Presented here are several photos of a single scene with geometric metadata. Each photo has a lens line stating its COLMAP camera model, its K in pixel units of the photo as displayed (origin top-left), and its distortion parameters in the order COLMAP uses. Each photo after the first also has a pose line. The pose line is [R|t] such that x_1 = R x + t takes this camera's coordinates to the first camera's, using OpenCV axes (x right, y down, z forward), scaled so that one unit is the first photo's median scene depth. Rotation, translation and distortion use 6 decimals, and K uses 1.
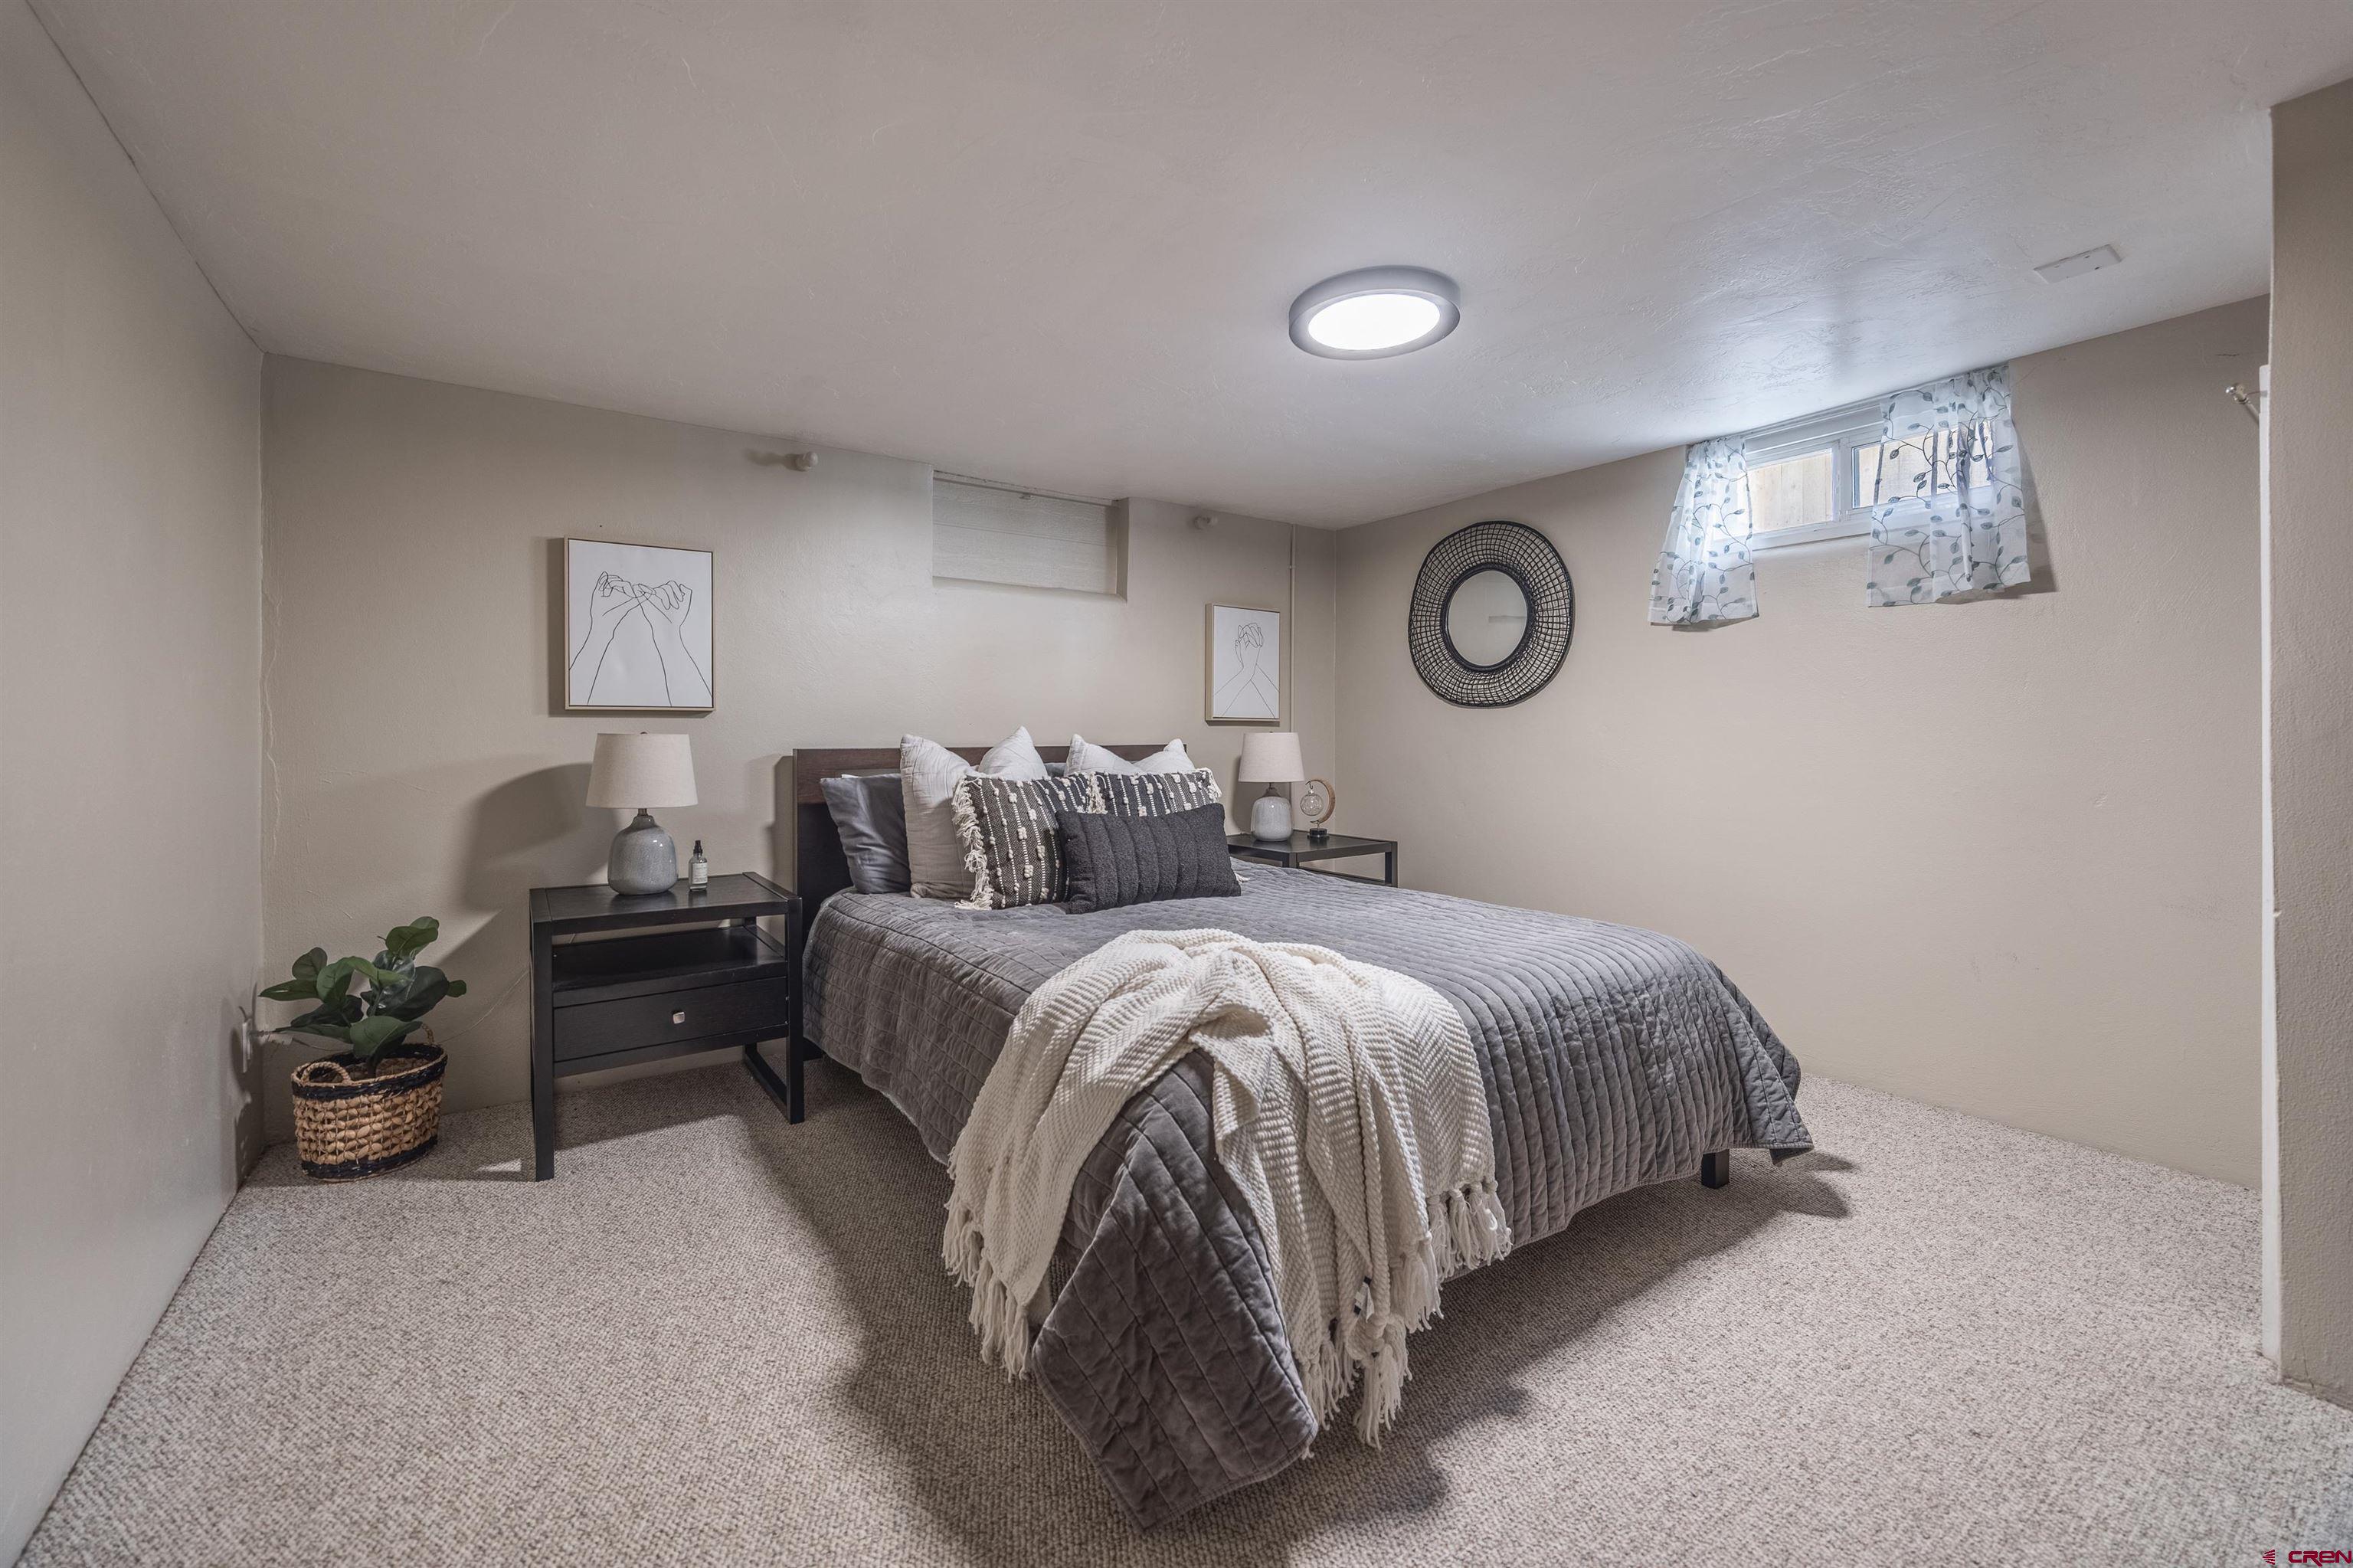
lens RADIAL K [[901.9, 0, 1174.9], [0, 901.9, 778.1], [0, 0, 1]] dist [0.000564, -0.000044]
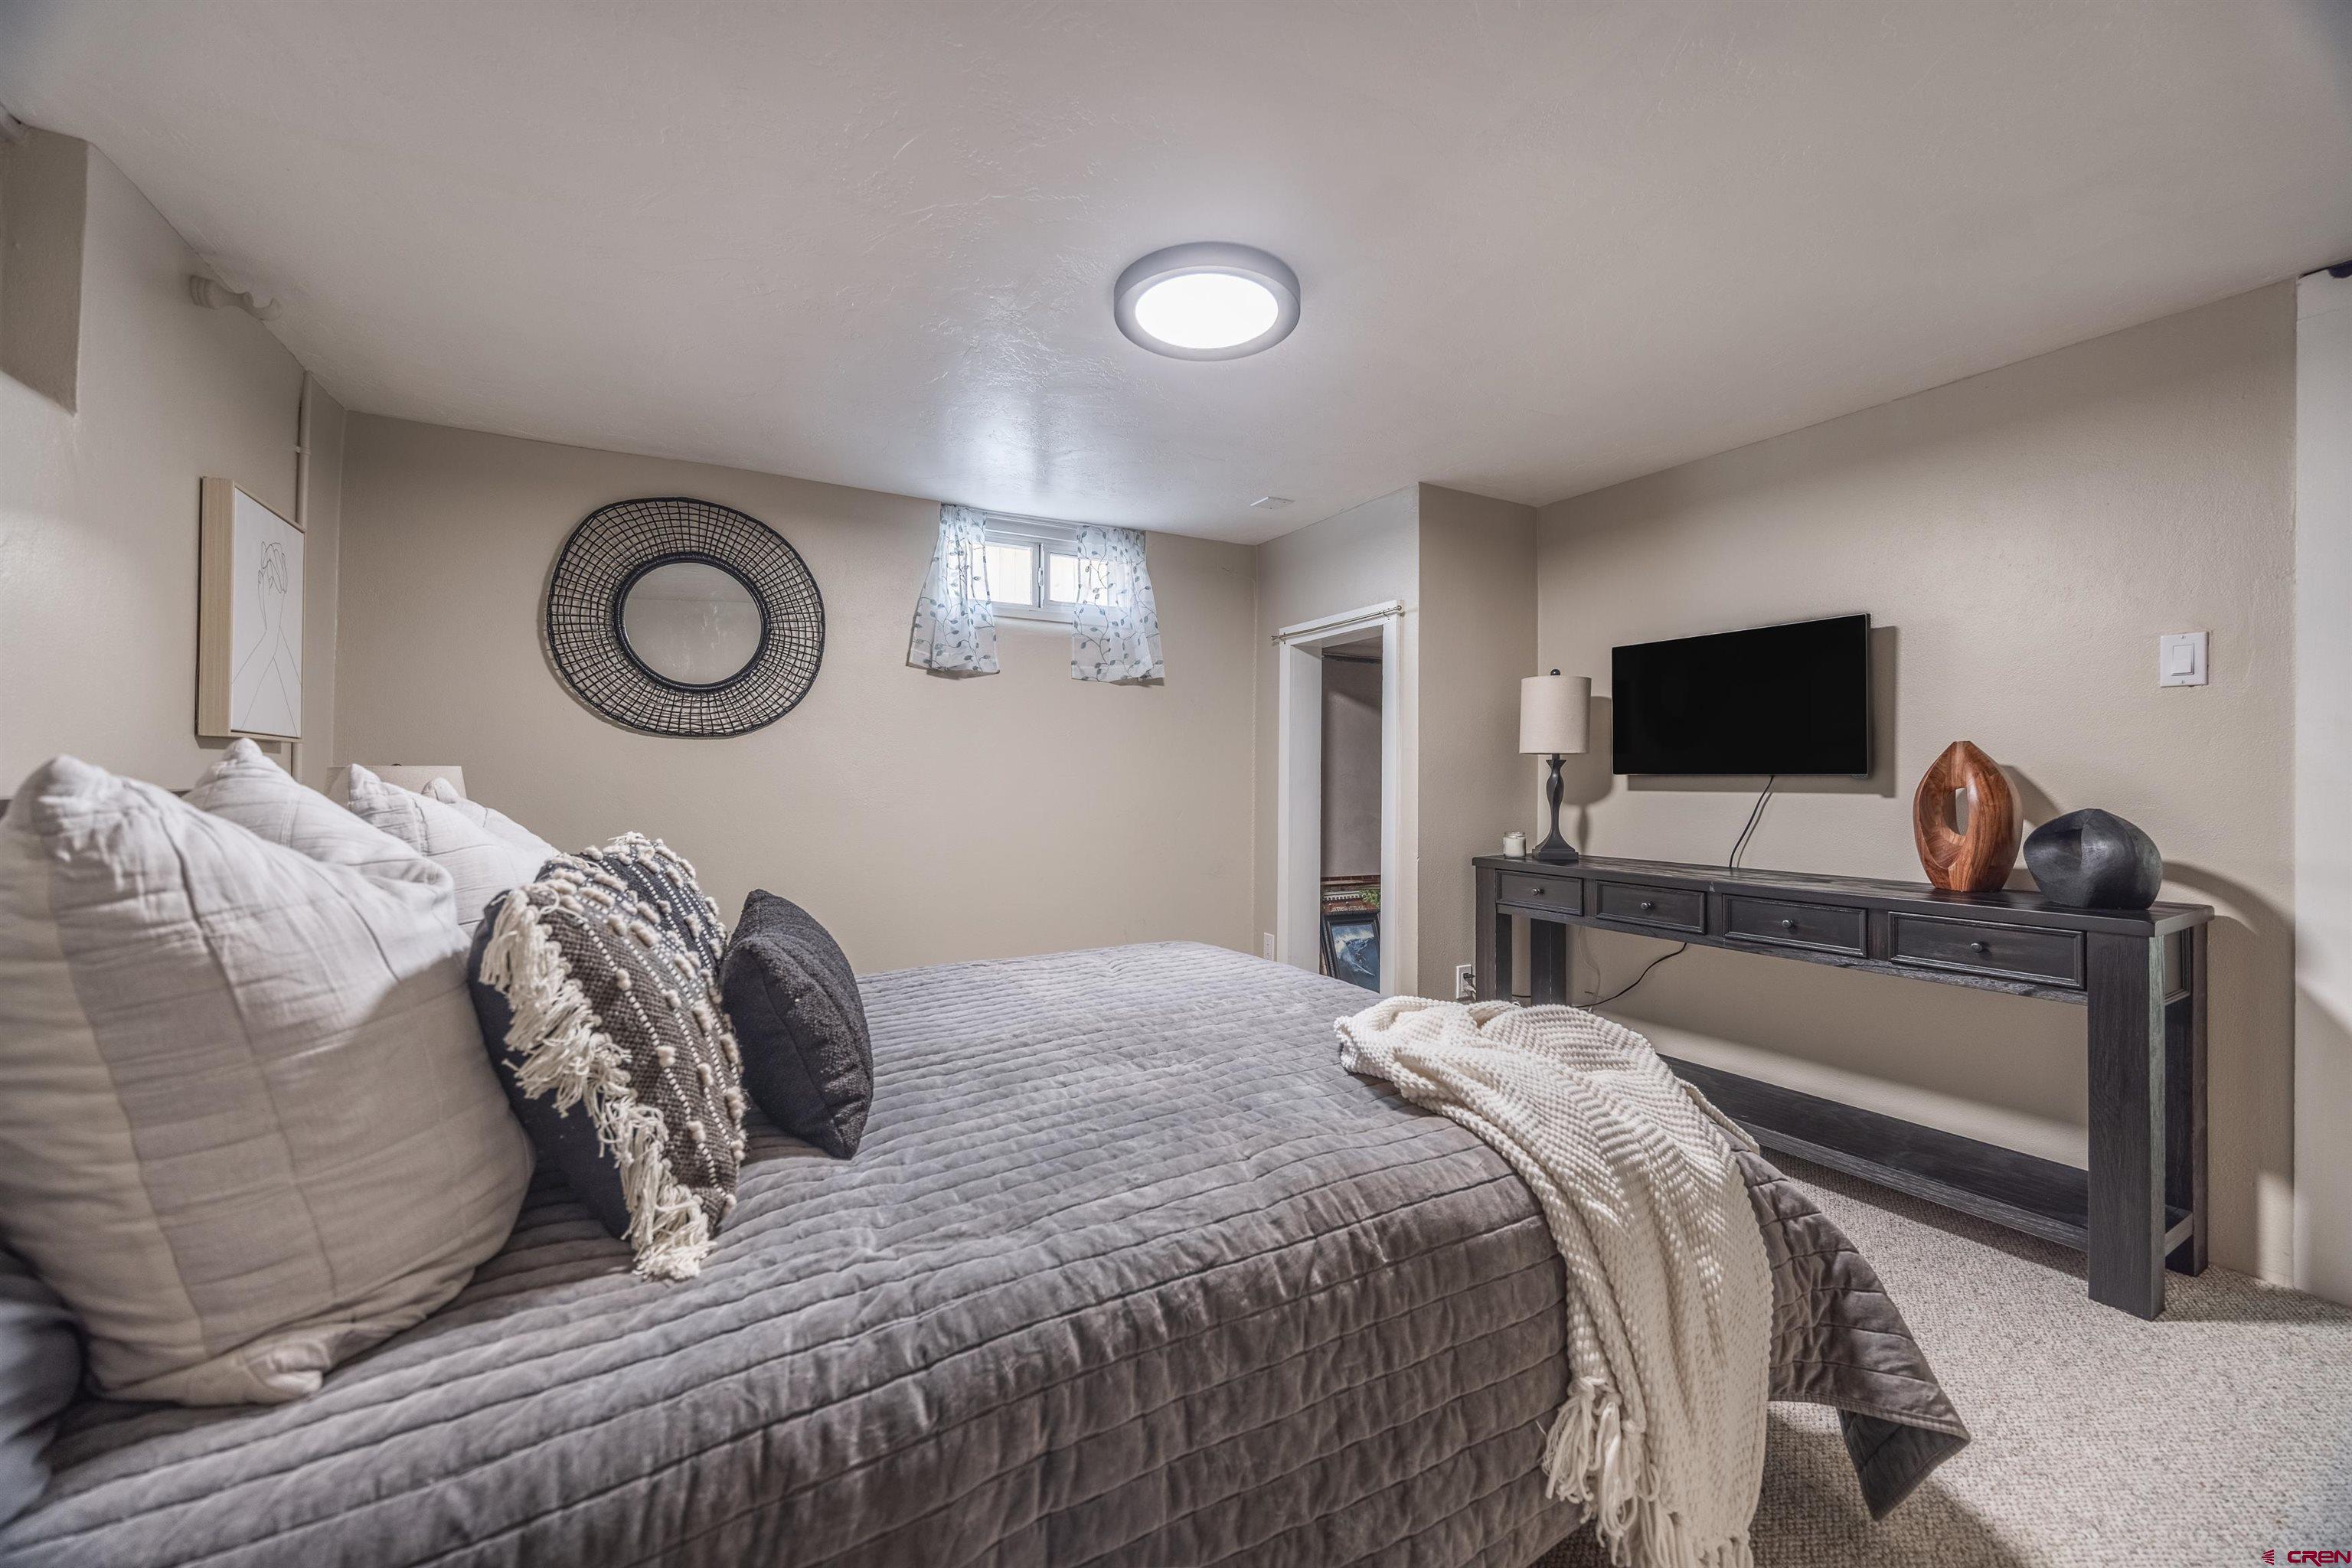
lens RADIAL K [[901.5, 0, 1174.4], [0, 901.5, 778.1], [0, 0, 1]] dist [0.000564, -0.000044]
pose [[0.131226, -0.001281, 0.991352, -0.479637], [0.041036, 0.999149, -0.004141, -0.031911], [-0.990503, 0.041224, 0.131167, 0.644593]]
